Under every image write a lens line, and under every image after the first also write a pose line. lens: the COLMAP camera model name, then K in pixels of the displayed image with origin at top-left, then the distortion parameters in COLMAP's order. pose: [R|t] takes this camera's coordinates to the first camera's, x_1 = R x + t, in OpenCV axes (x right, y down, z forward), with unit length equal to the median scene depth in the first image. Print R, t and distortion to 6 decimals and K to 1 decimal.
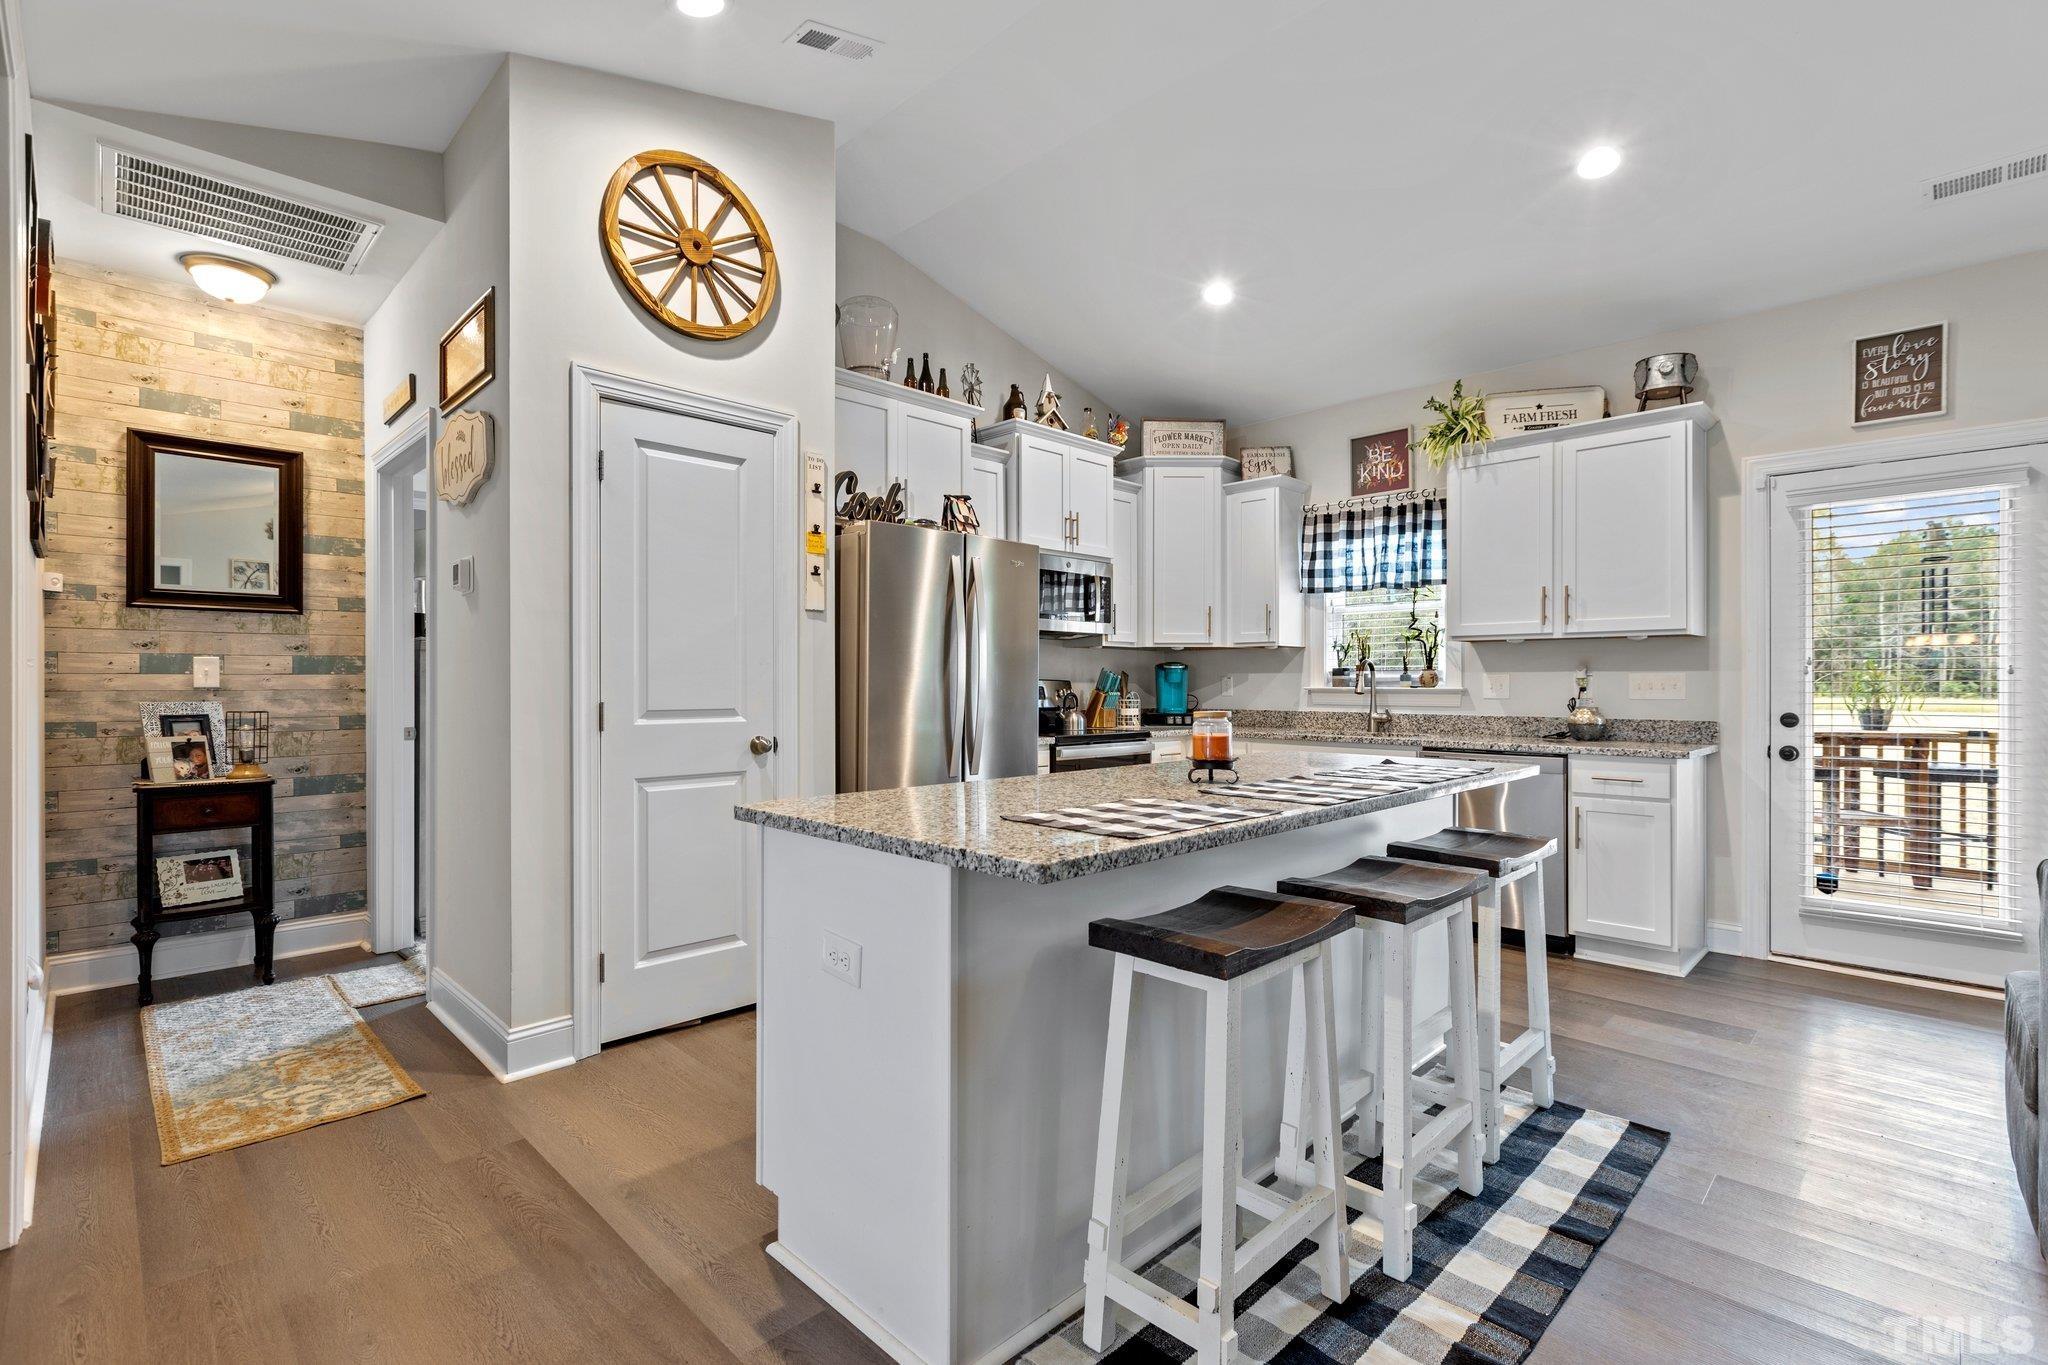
lens RADIAL K [[931.8, 0, 1010.9], [0, 931.8, 688.3], [0, 0, 1]] dist [0.004025, 0.001028]
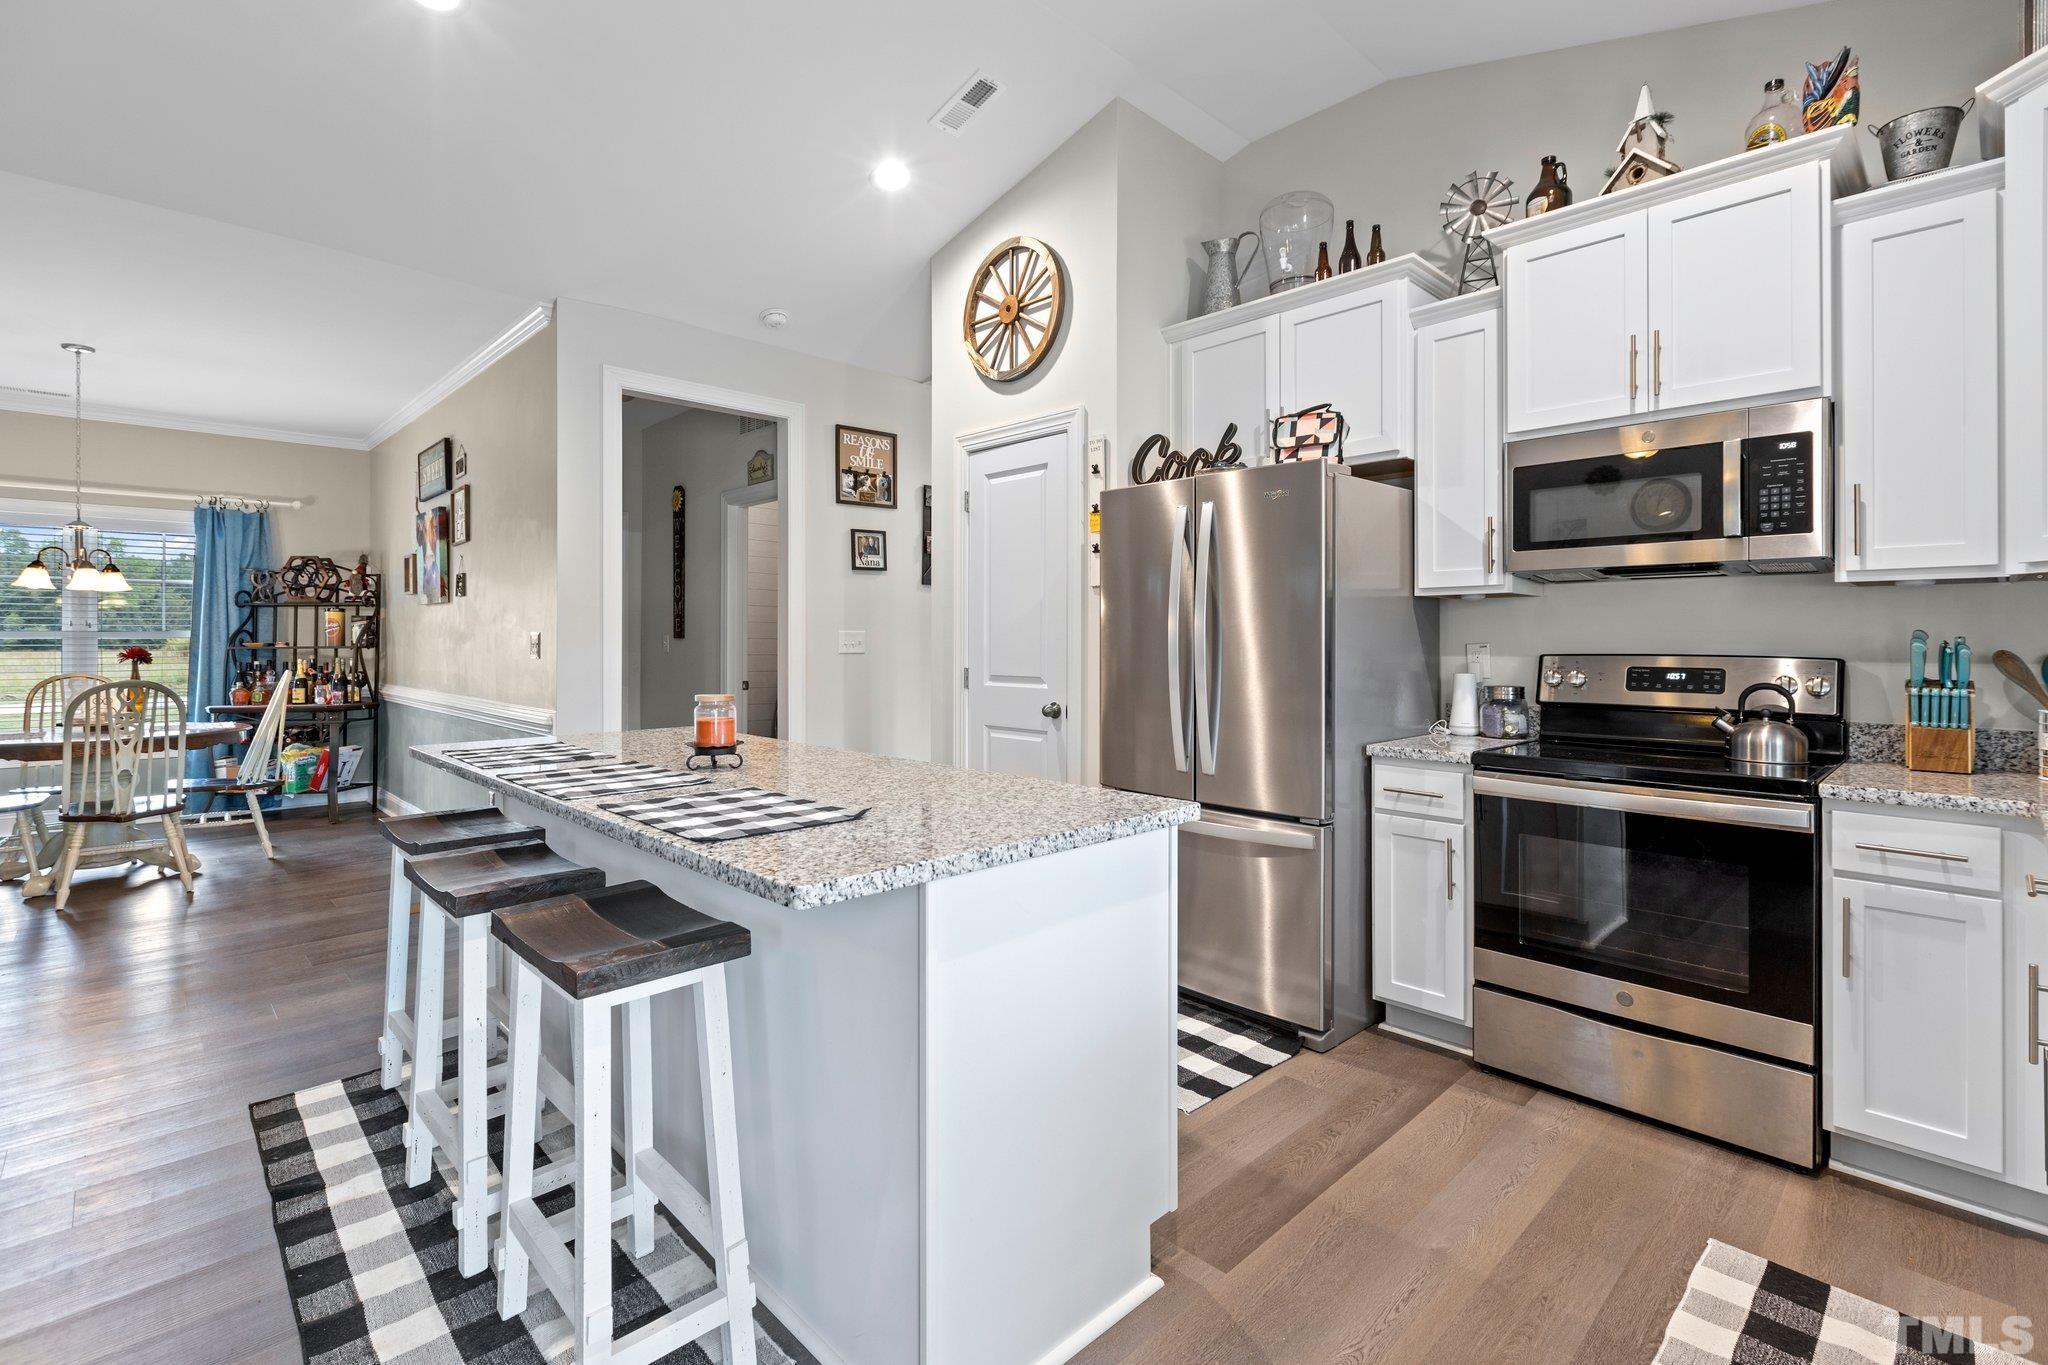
lens RADIAL K [[931.8, 0, 1020.1], [0, 931.8, 627.1], [0, 0, 1]] dist [0.004025, 0.001028]
pose [[-0.014876, -0.007529, -0.999861, 0.878955], [-0.001456, 0.999971, -0.007508, -0.032527], [0.999888, 0.001344, -0.014886, 0.987280]]
